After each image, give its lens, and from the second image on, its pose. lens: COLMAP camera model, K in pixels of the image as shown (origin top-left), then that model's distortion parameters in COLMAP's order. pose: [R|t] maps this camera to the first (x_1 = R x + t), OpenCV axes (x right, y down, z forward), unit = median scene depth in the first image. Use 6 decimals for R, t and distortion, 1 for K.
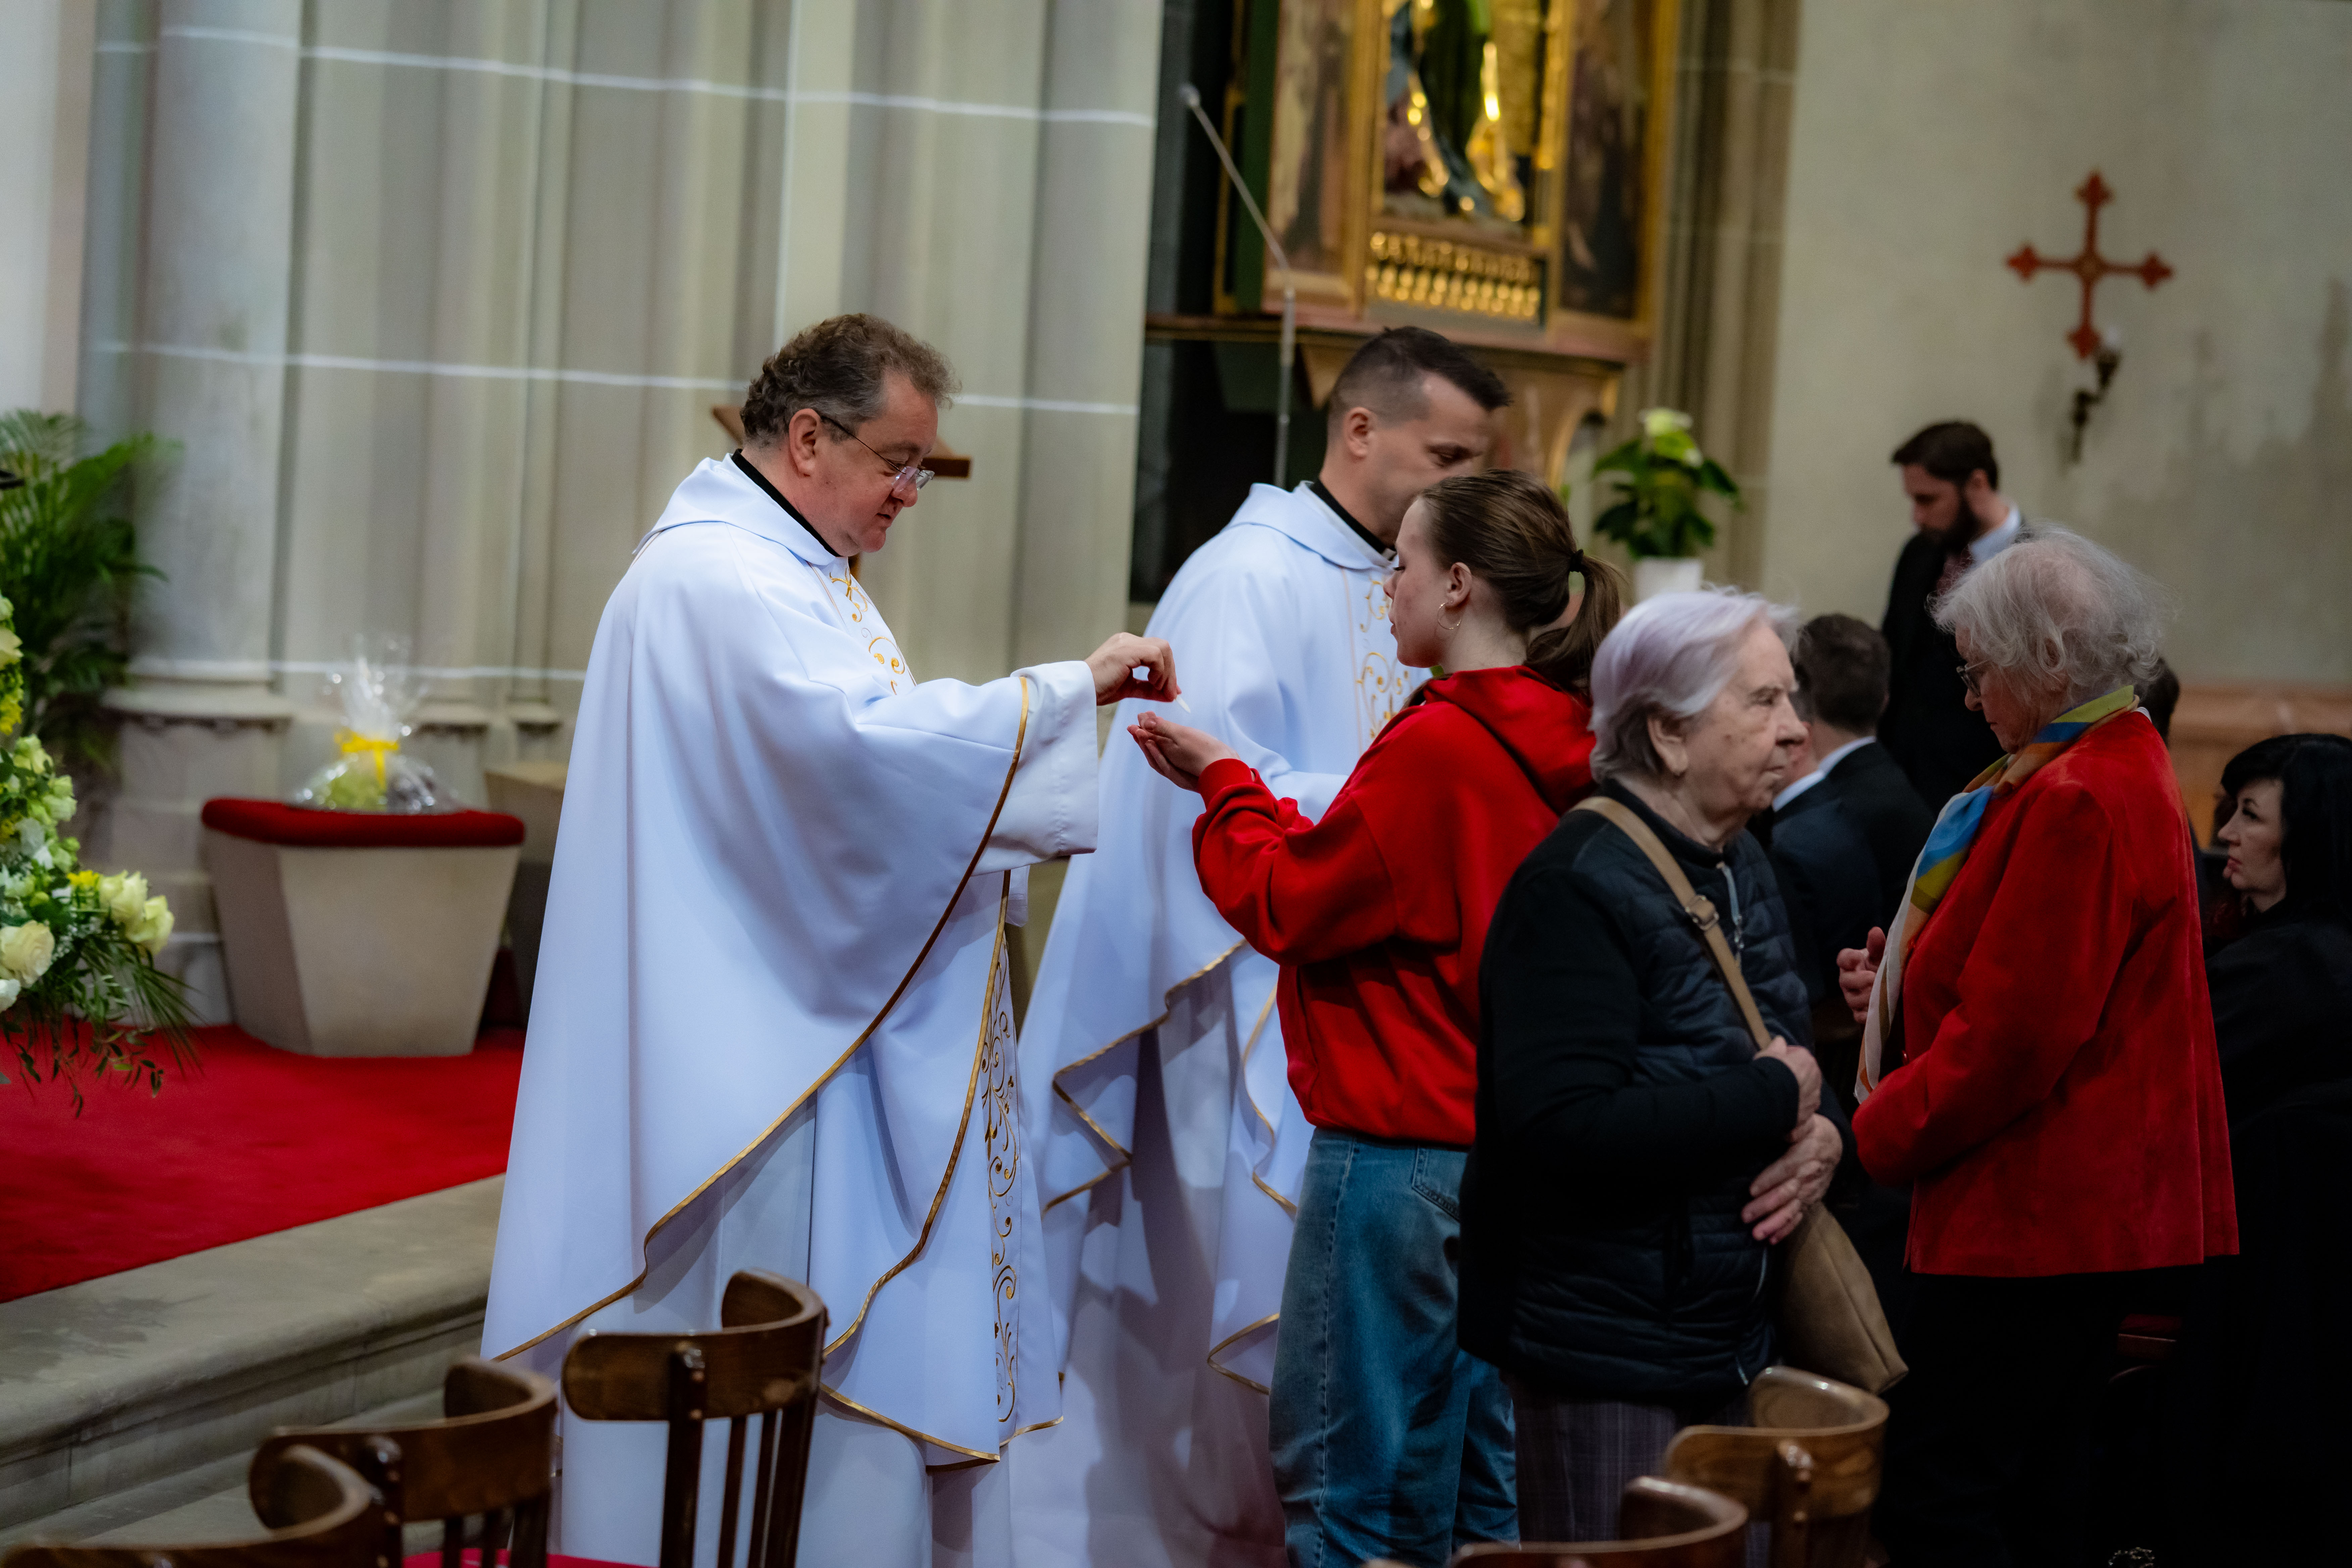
lens RADIAL K [[5638.3, 0, 1176.0], [0, 5638.3, 784.0], [0, 0, 1]] dist [-0.009680, 3.100381]
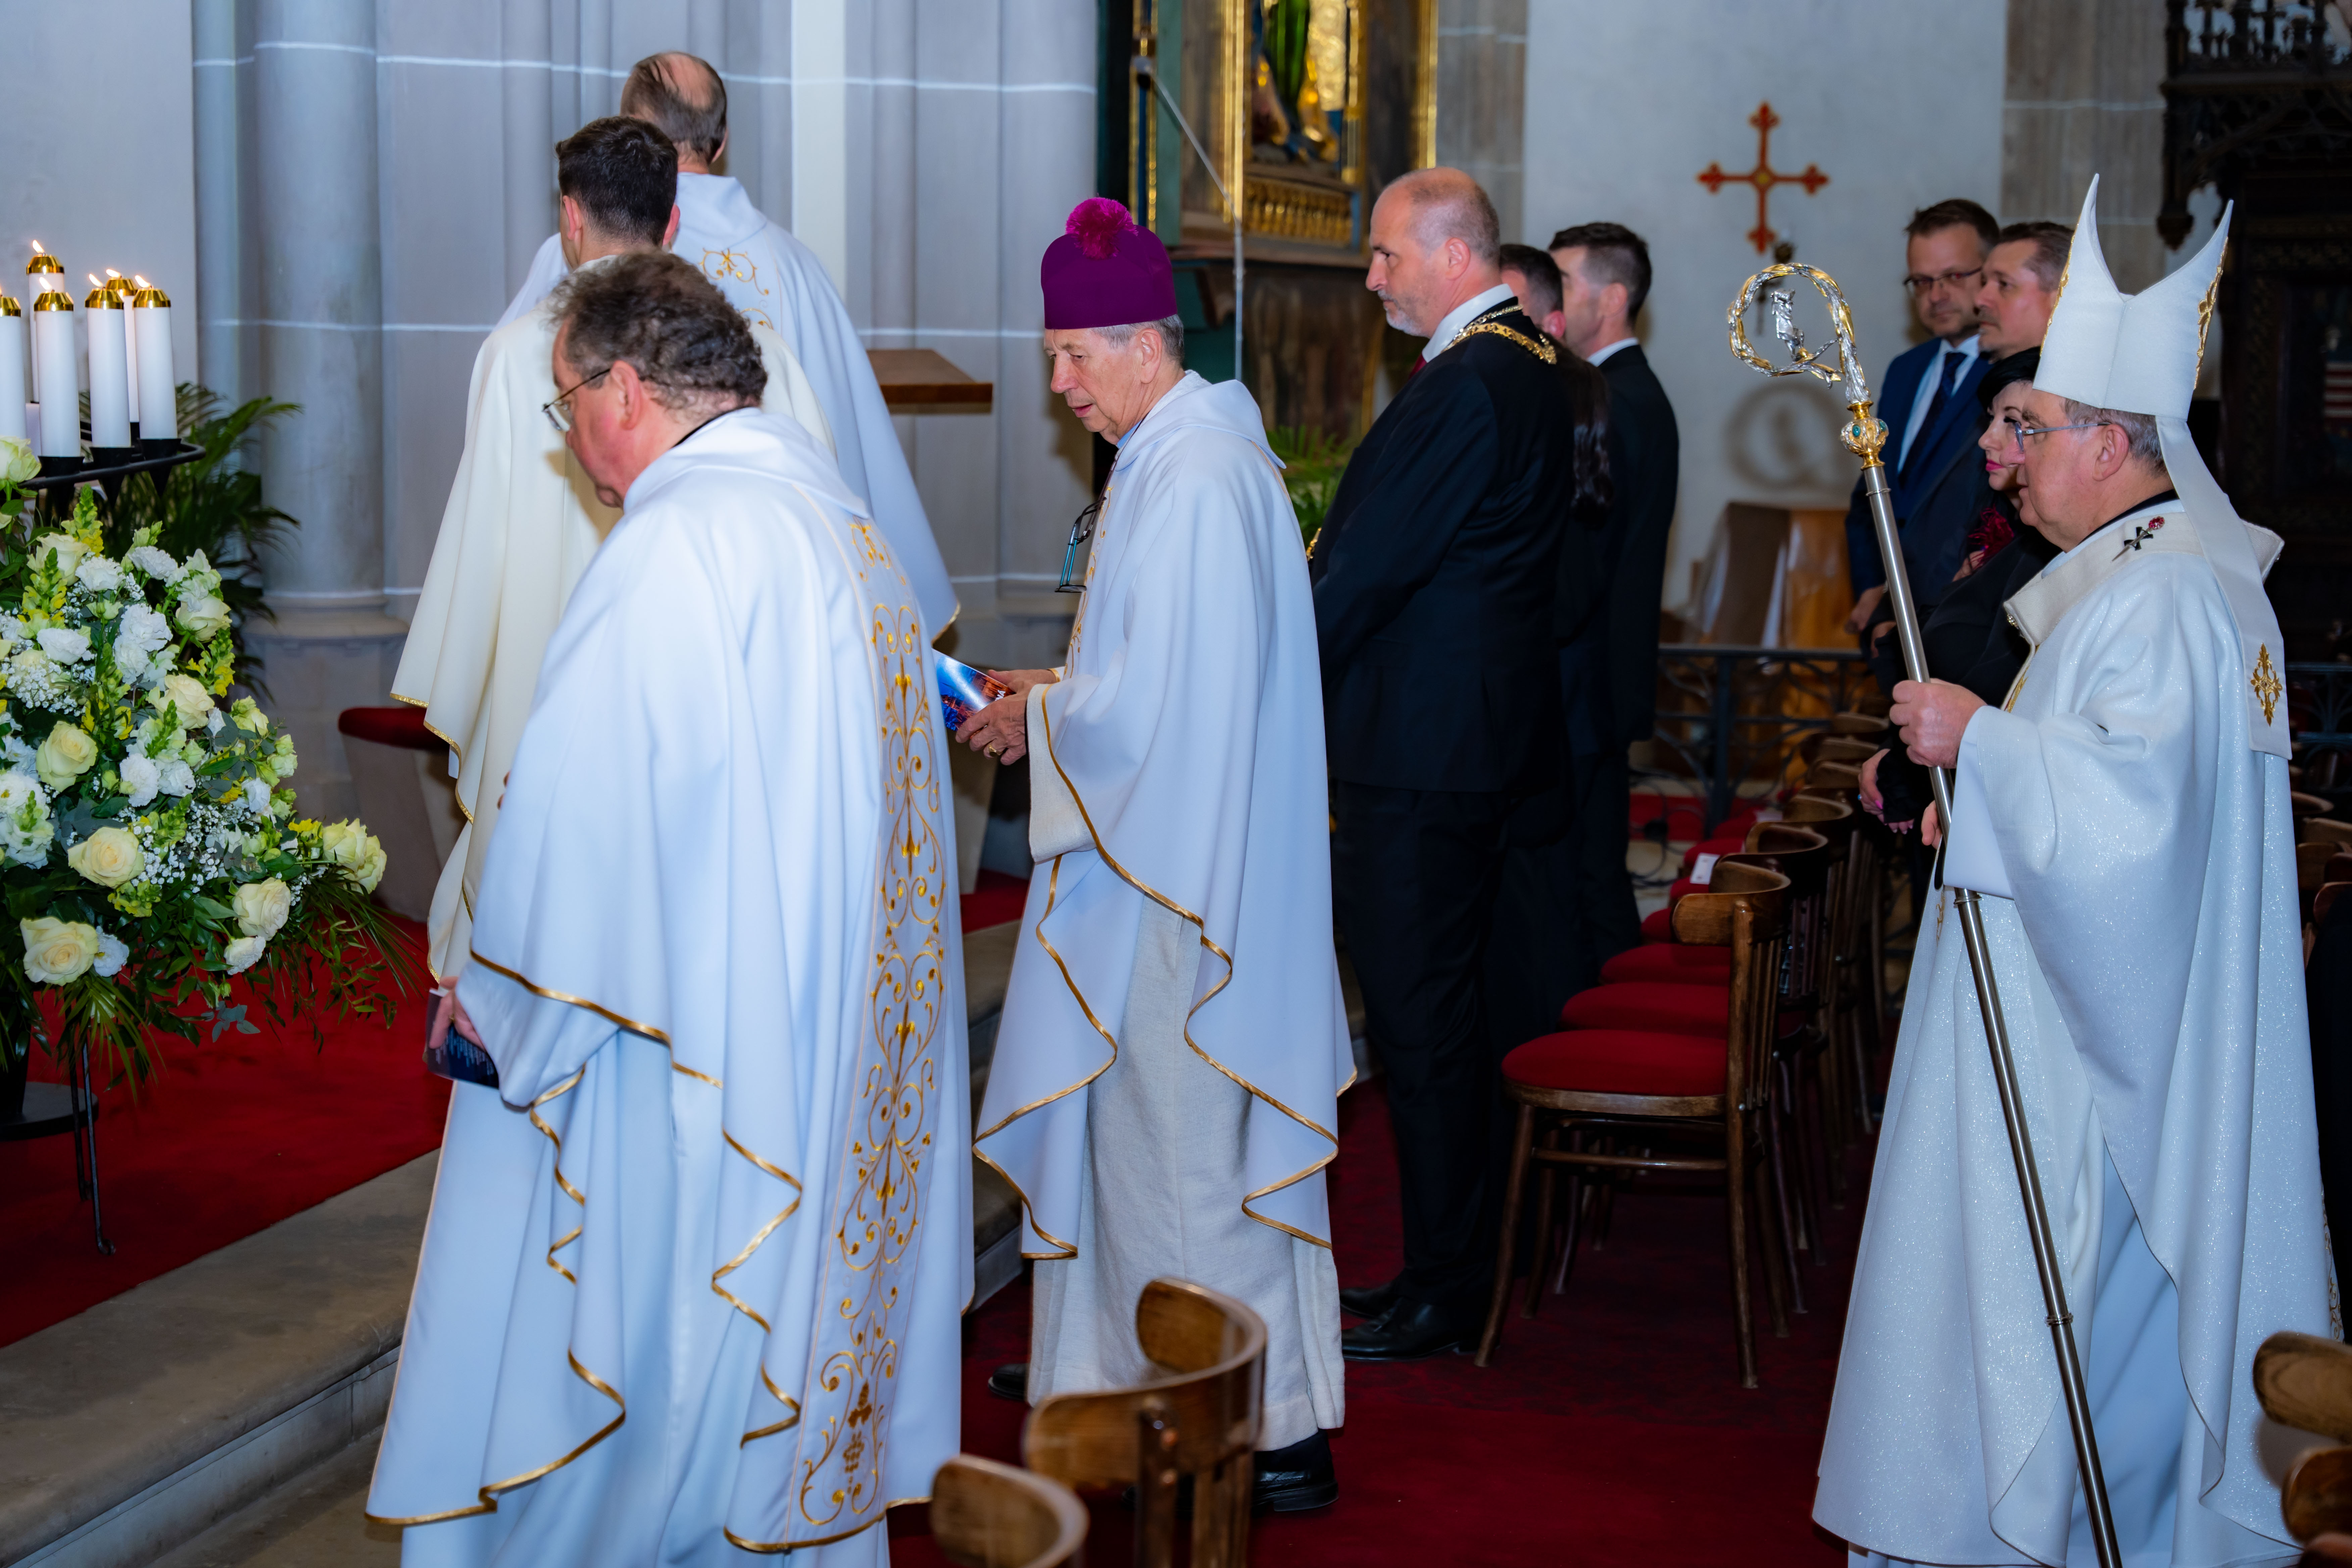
lens RADIAL K [[4058.9, 0, 1176.0], [0, 4058.9, 784.0], [0, 0, 1]] dist [0.177165, 0.060452]
pose [[0.996673, -0.058421, 0.056826, -0.049122], [0.055691, 0.997270, 0.048492, -0.013413], [-0.059504, -0.045166, 0.997206, 0.149227]]
